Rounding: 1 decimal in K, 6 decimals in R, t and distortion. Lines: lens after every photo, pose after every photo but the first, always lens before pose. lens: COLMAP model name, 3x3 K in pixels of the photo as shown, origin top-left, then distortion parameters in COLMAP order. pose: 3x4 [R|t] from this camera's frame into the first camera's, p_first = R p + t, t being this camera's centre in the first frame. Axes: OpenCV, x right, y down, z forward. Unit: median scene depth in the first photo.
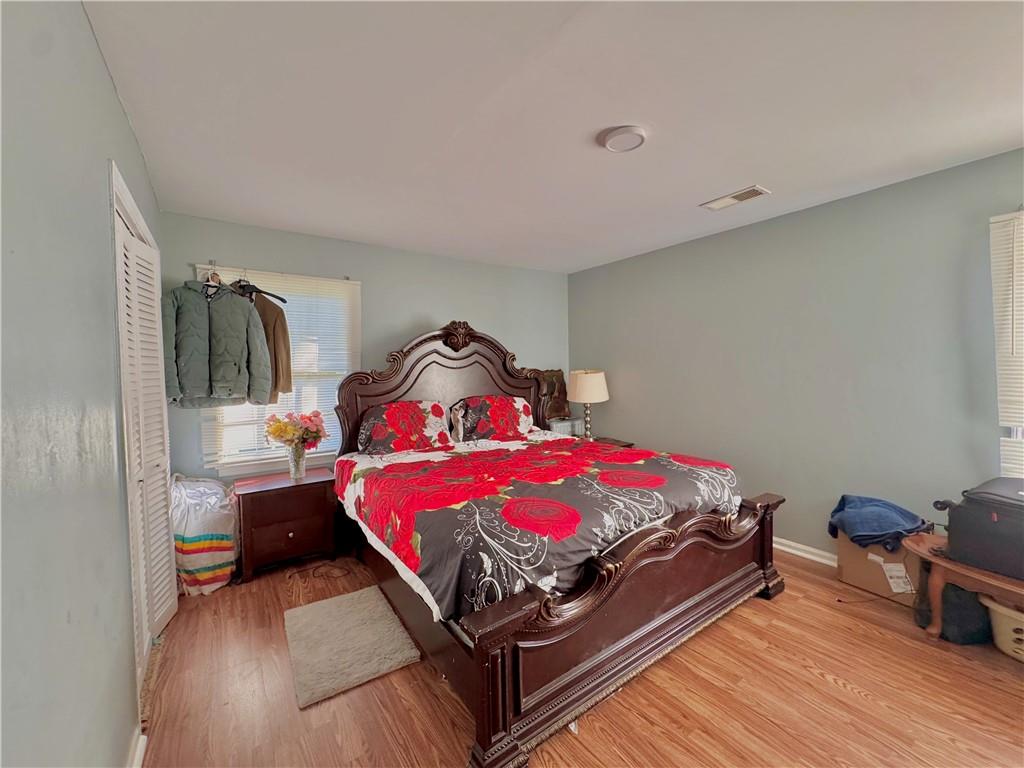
lens RADIAL K [[410.4, 0, 512.0], [0, 410.4, 384.0], [0, 0, 1]] dist [-0.006230, 0.002257]
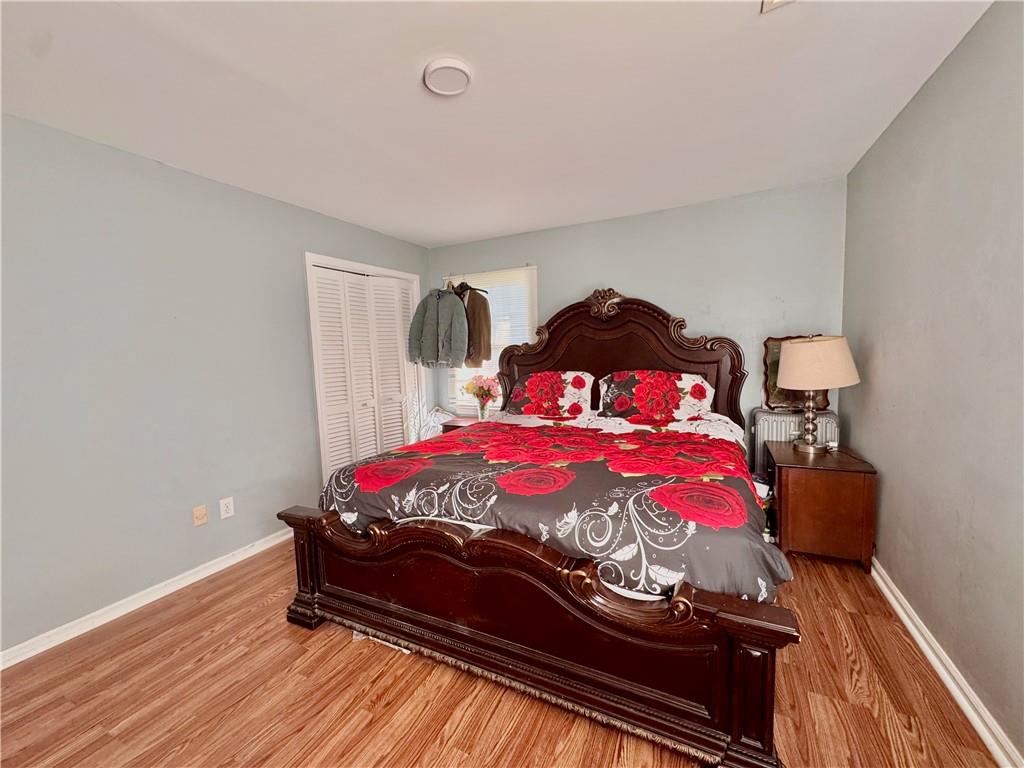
lens RADIAL K [[410.4, 0, 512.0], [0, 410.4, 384.0], [0, 0, 1]] dist [-0.006230, 0.002257]
pose [[0.478169, 0.079038, -0.874704, 0.786448], [-0.003664, 0.996113, 0.088006, -0.023973], [0.878260, -0.038877, 0.476600, 0.474019]]
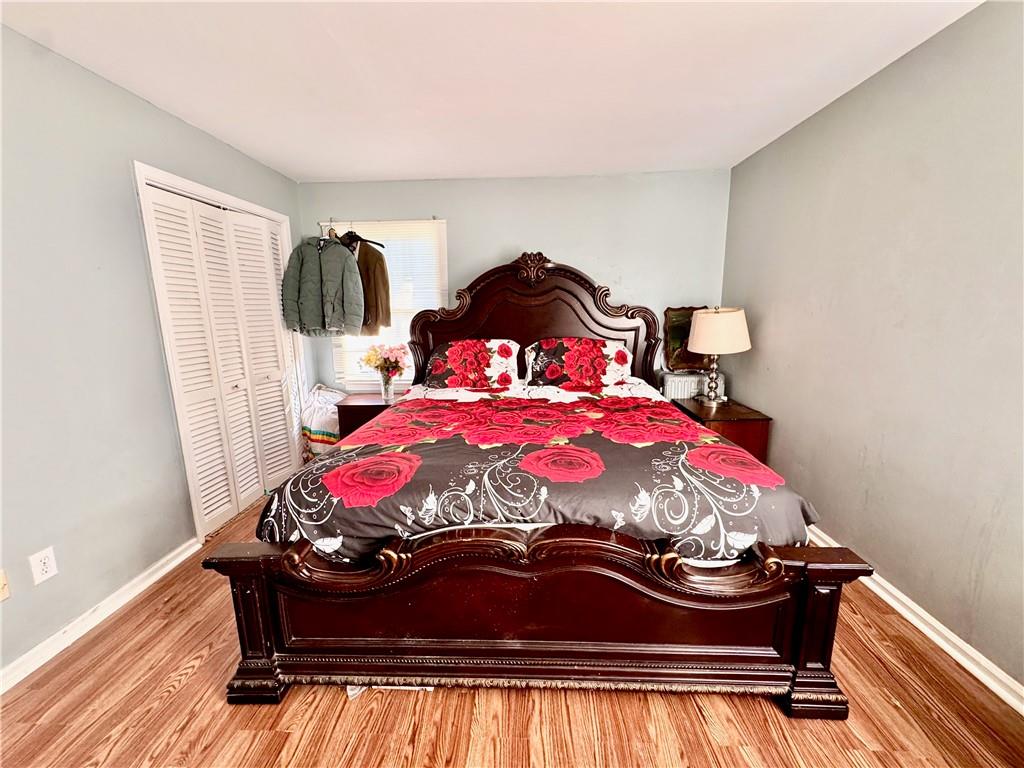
lens RADIAL K [[410.4, 0, 512.0], [0, 410.4, 384.0], [0, 0, 1]] dist [-0.006230, 0.002257]
pose [[0.793228, 0.116329, -0.597709, 0.523421], [-0.018905, 0.985814, 0.166774, -0.023892], [0.608631, -0.120990, 0.784175, 0.312829]]
